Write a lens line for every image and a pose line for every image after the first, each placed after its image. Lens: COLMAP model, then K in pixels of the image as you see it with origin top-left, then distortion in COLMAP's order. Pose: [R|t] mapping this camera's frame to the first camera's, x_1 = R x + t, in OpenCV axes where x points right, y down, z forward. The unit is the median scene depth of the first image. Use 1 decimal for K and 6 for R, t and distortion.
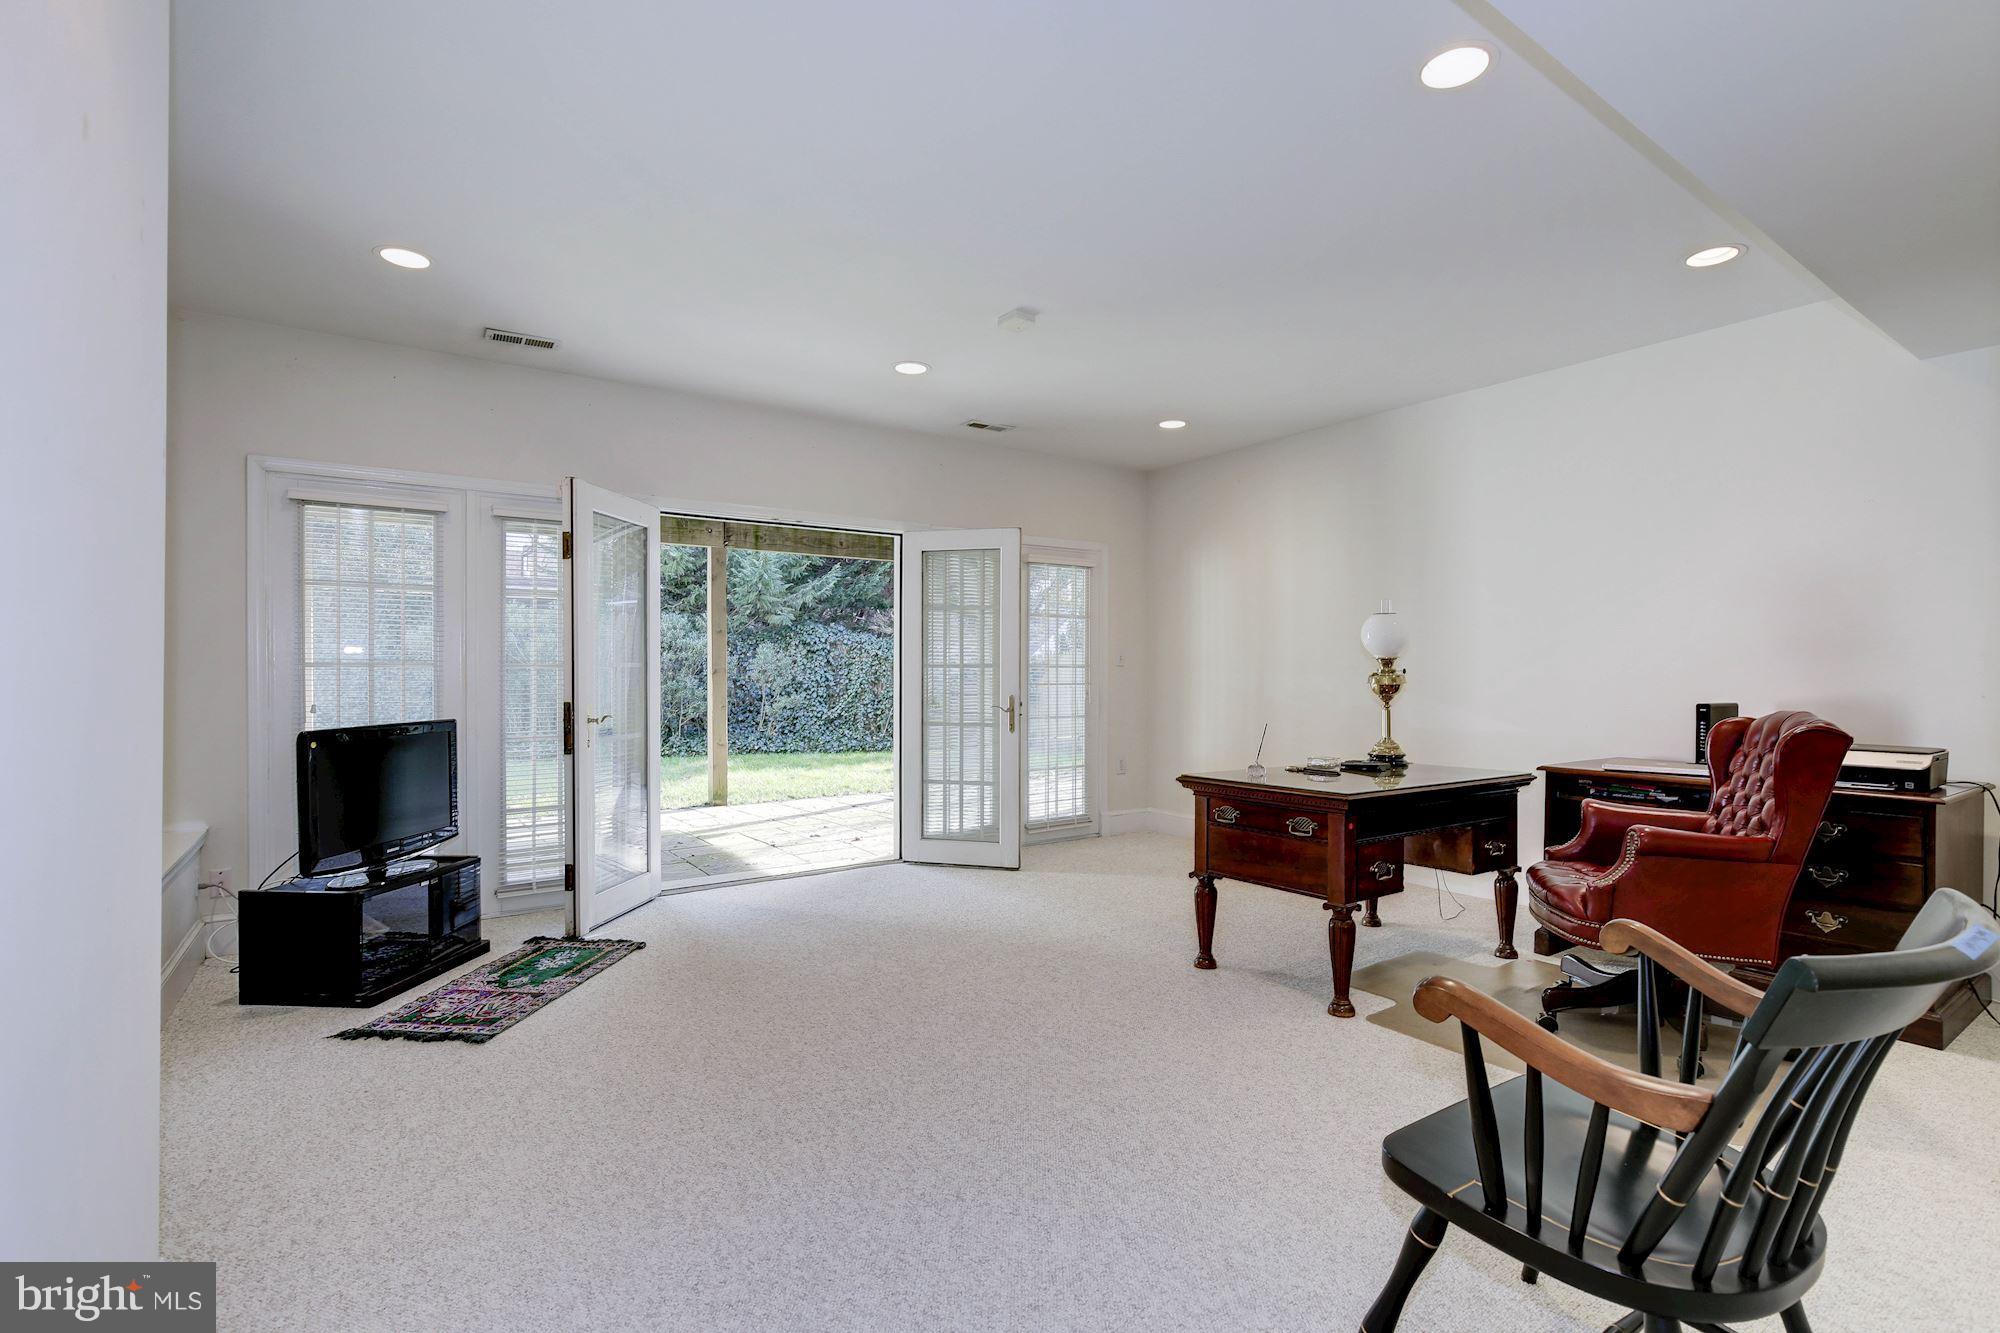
lens RADIAL K [[913.7, 0, 1005.4], [0, 913.7, 677.6], [0, 0, 1]] dist [-0.003628, -0.000415]
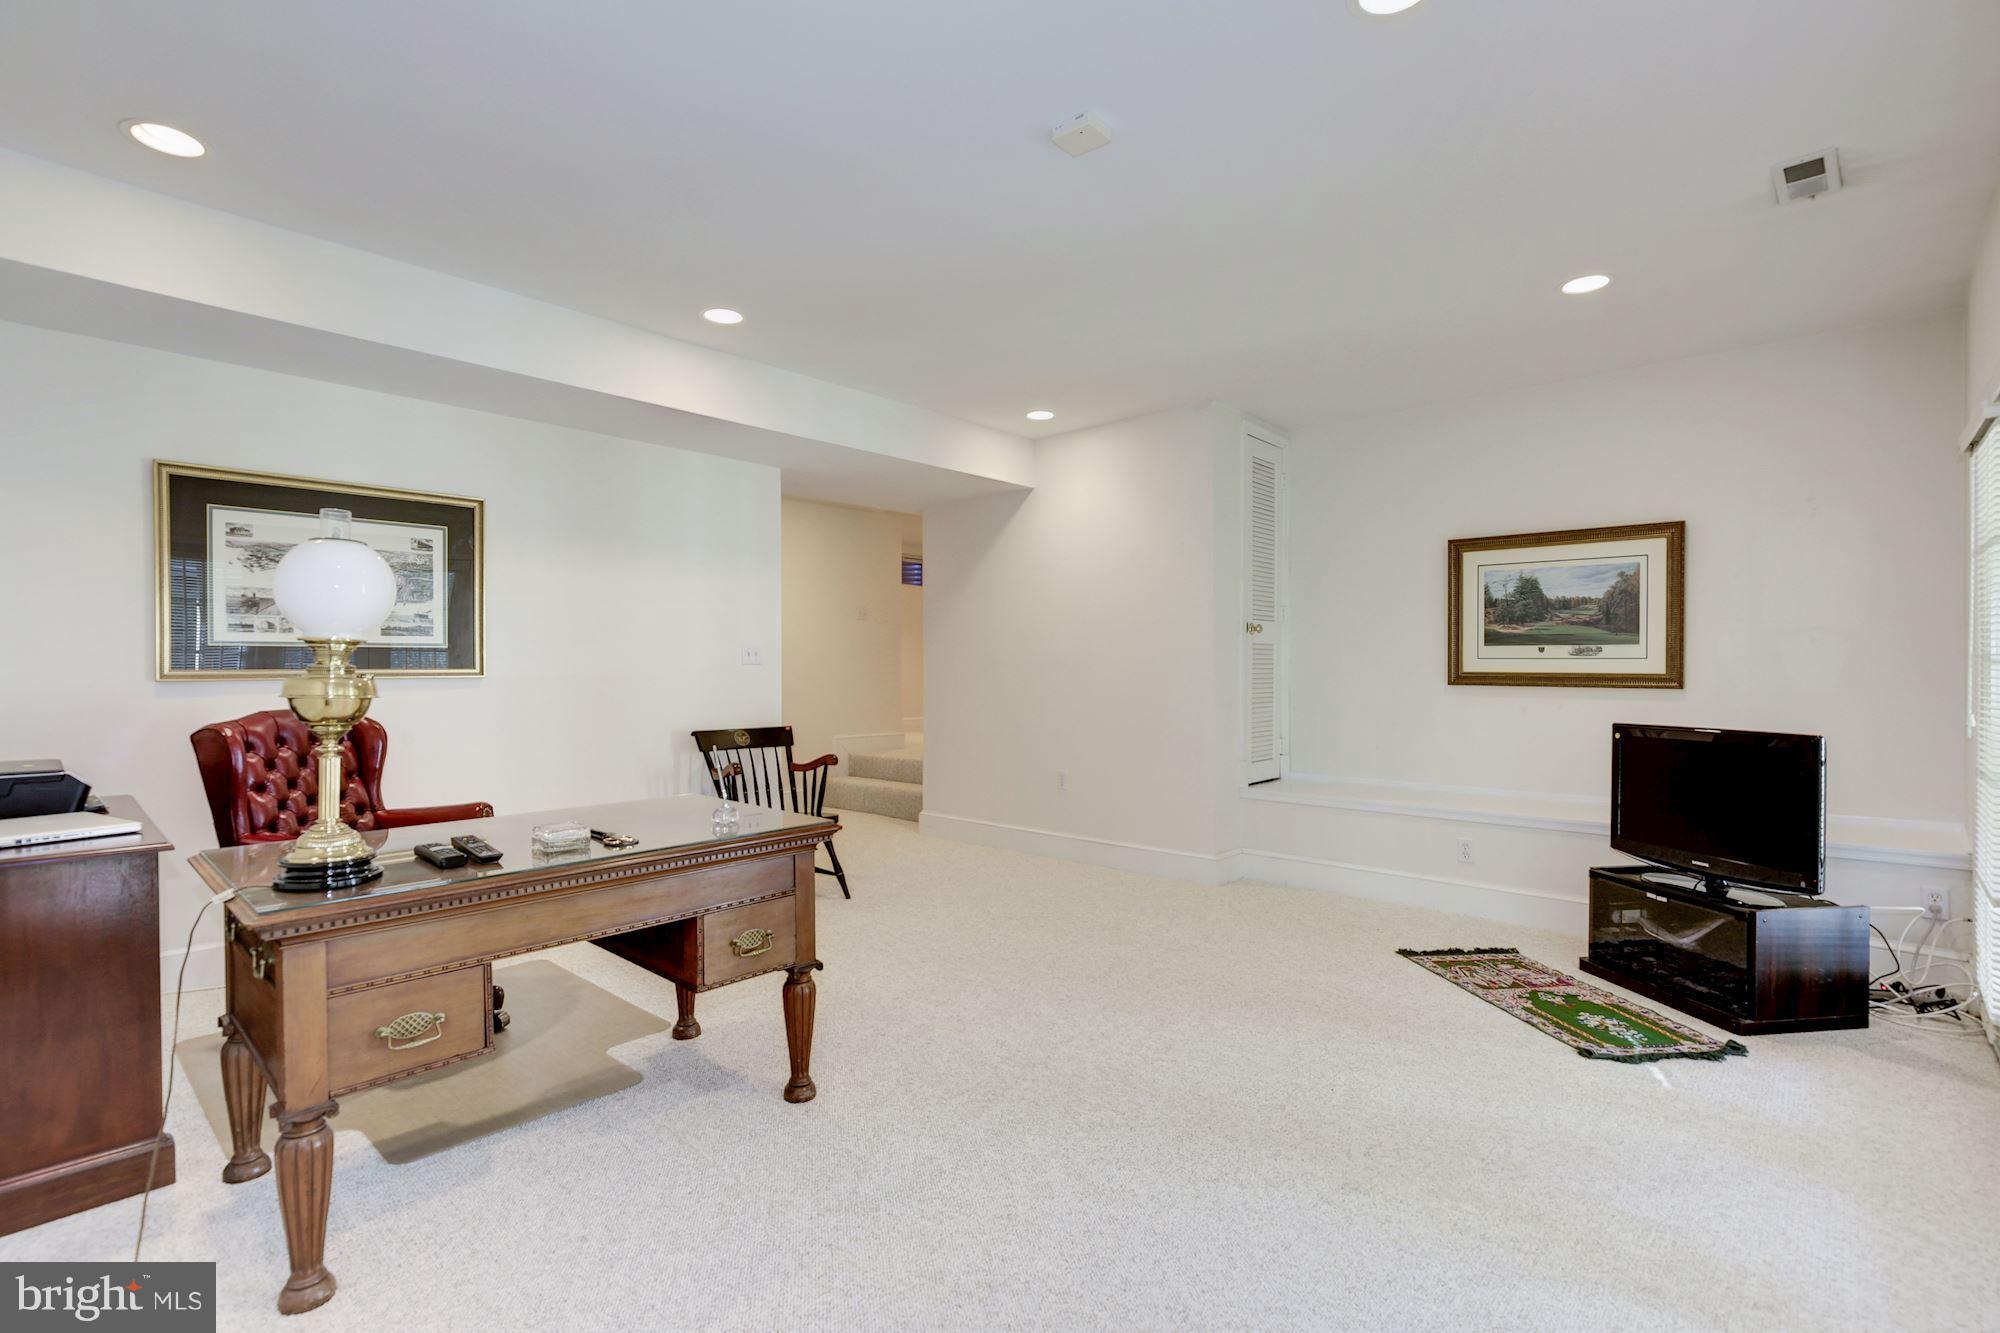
lens RADIAL K [[913.7, 0, 998.2], [0, 913.7, 671.6], [0, 0, 1]] dist [-0.003628, -0.000415]
pose [[-0.975475, 0.005049, -0.220053, 0.226307], [0.003642, 0.999970, 0.006801, -0.016029], [0.220081, 0.005832, -0.975464, 1.714124]]
